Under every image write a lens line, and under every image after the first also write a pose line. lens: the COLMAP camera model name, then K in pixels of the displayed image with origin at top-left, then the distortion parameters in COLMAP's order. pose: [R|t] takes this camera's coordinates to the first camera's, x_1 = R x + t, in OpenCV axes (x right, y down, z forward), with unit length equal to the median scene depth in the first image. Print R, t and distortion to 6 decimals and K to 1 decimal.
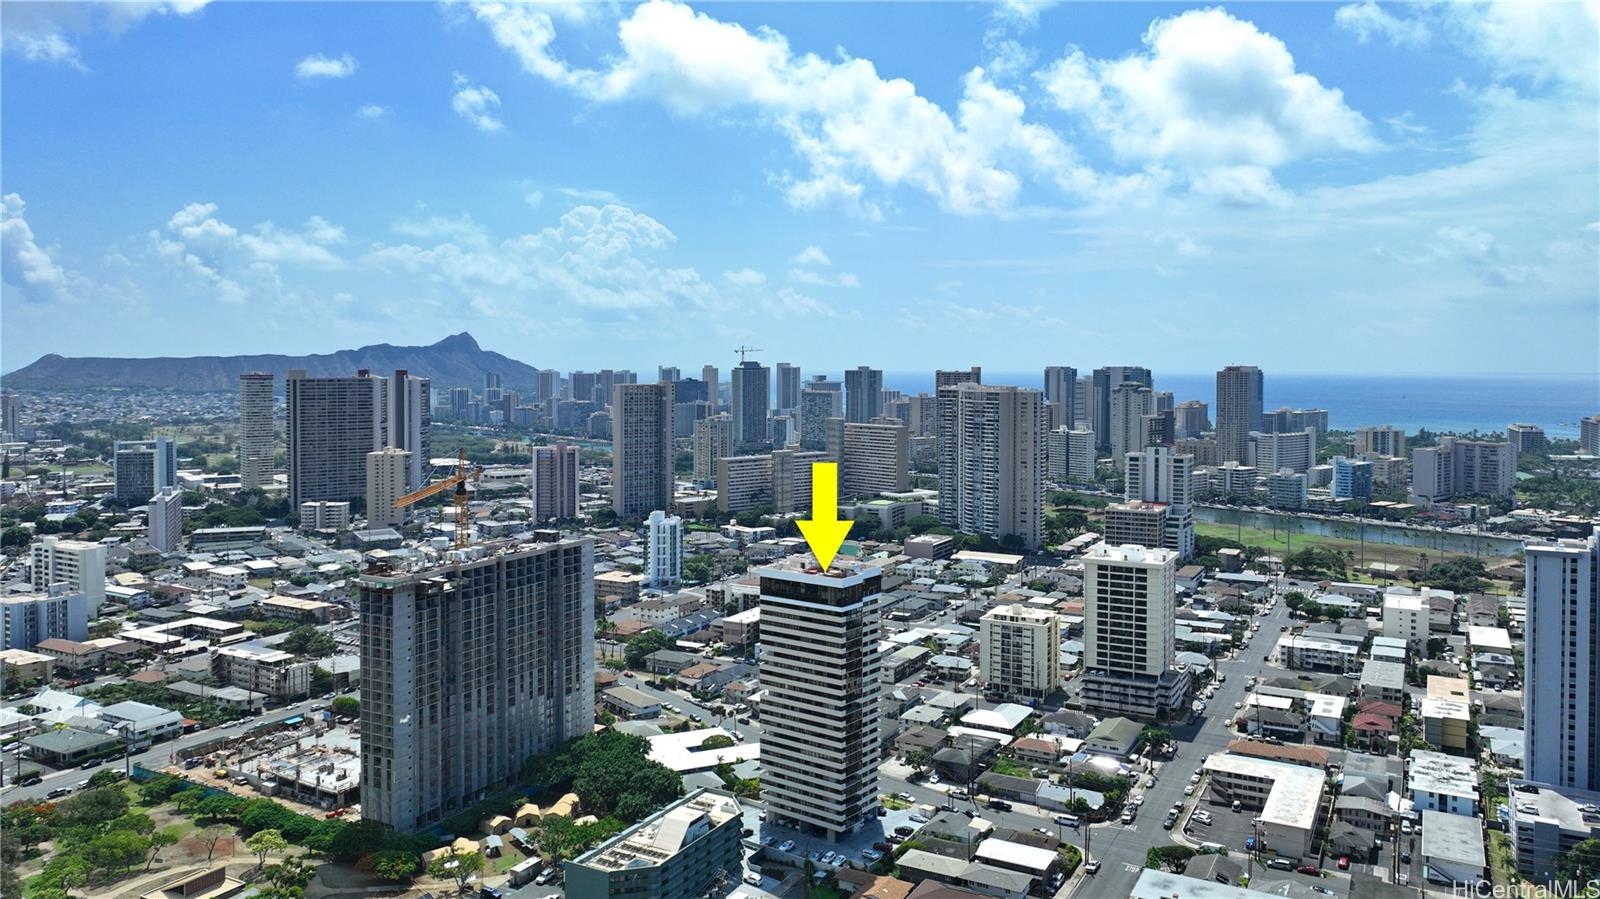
lens RADIAL K [[1118.3, 0, 786.2], [0, 1118.3, 444.4], [0, 0, 1]] dist [0.006157, 0.002065]
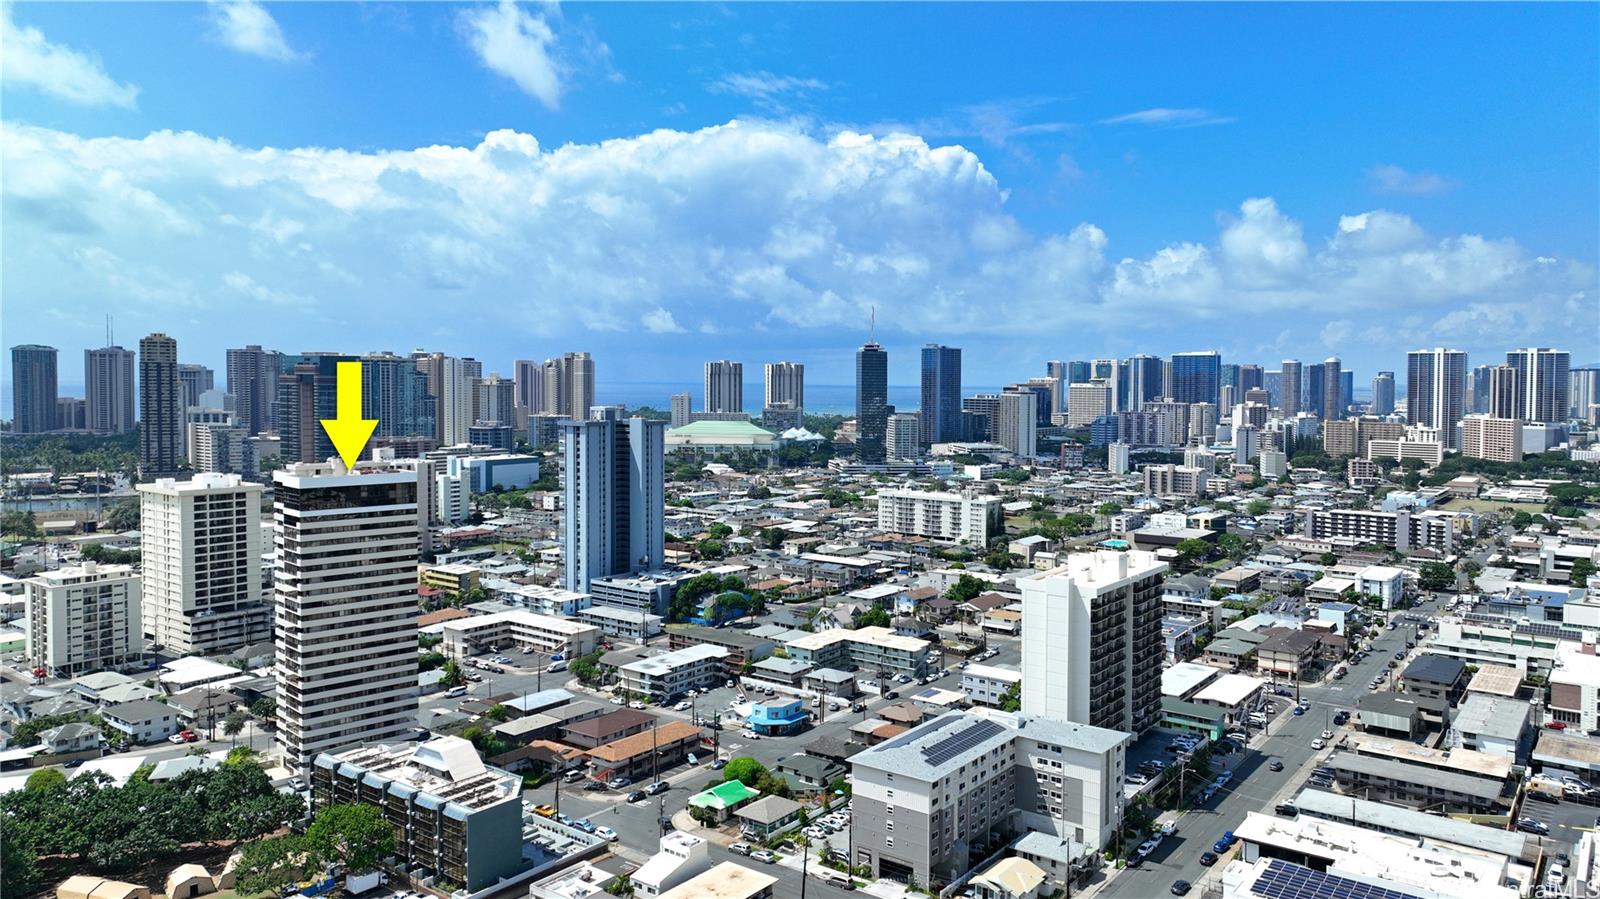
lens RADIAL K [[1118.3, 0, 799.7], [0, 1118.3, 447.7], [0, 0, 1]] dist [0.006157, 0.002065]
pose [[0.145287, -0.061861, 0.987454, -0.561136], [0.057062, 0.996906, 0.054057, 0.047649], [-0.987743, 0.048492, 0.148368, 0.380261]]
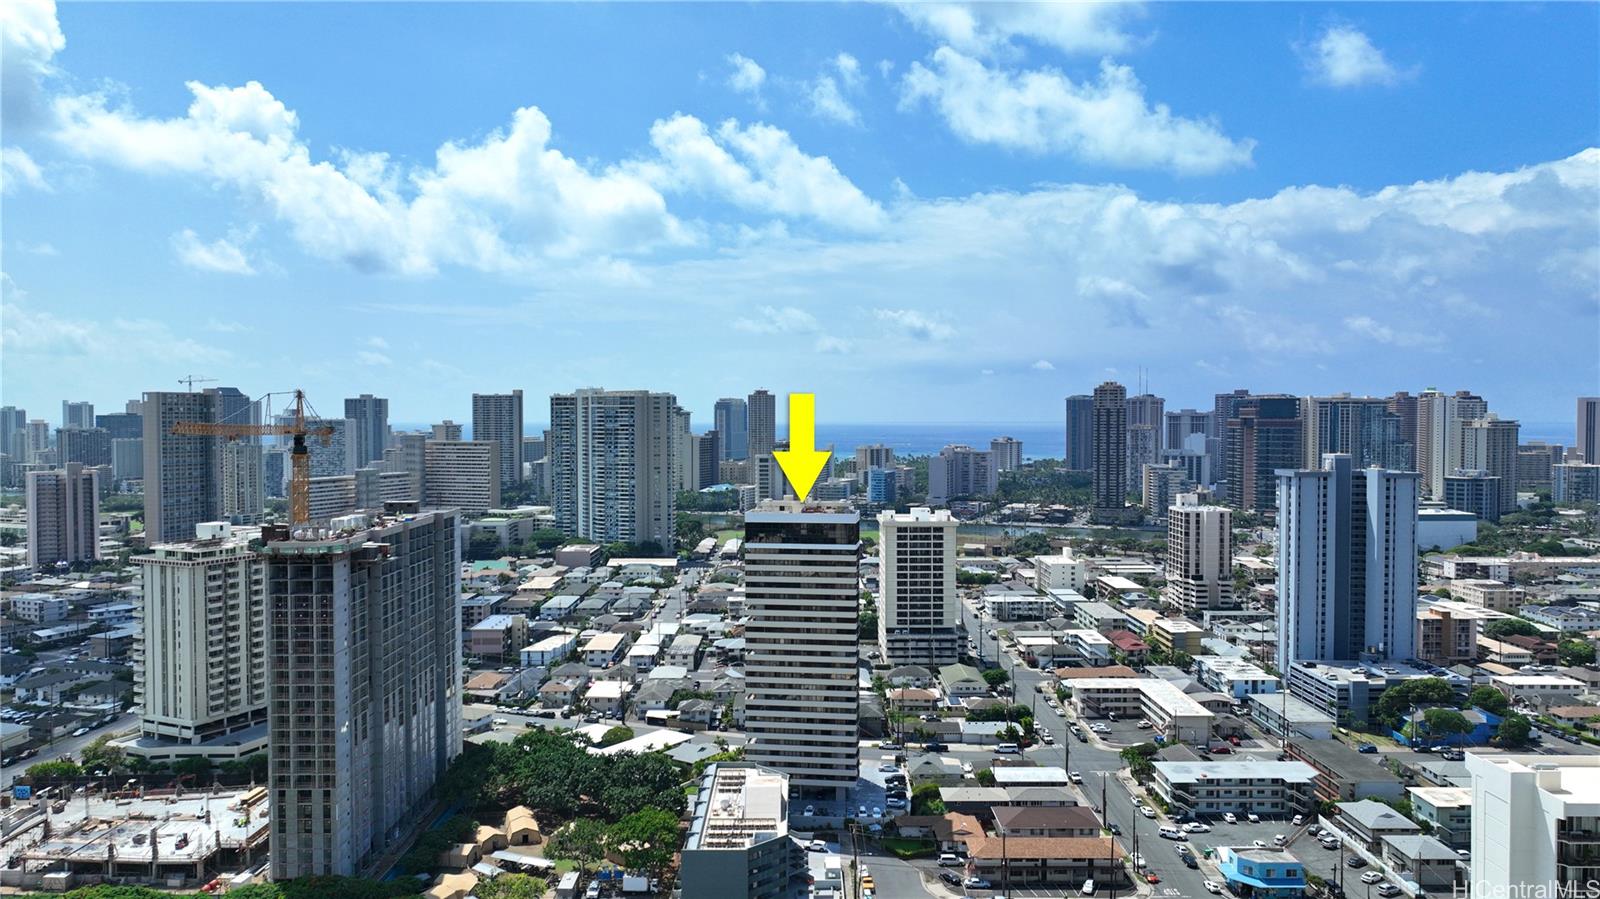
lens RADIAL K [[1118.3, 0, 795.4], [0, 1118.3, 487.5], [0, 0, 1]] dist [0.006157, 0.002065]
pose [[0.875182, -0.033907, 0.482605, -0.305117], [0.036122, 0.999336, 0.004707, 0.063873], [-0.482444, 0.013313, 0.875825, 0.144980]]
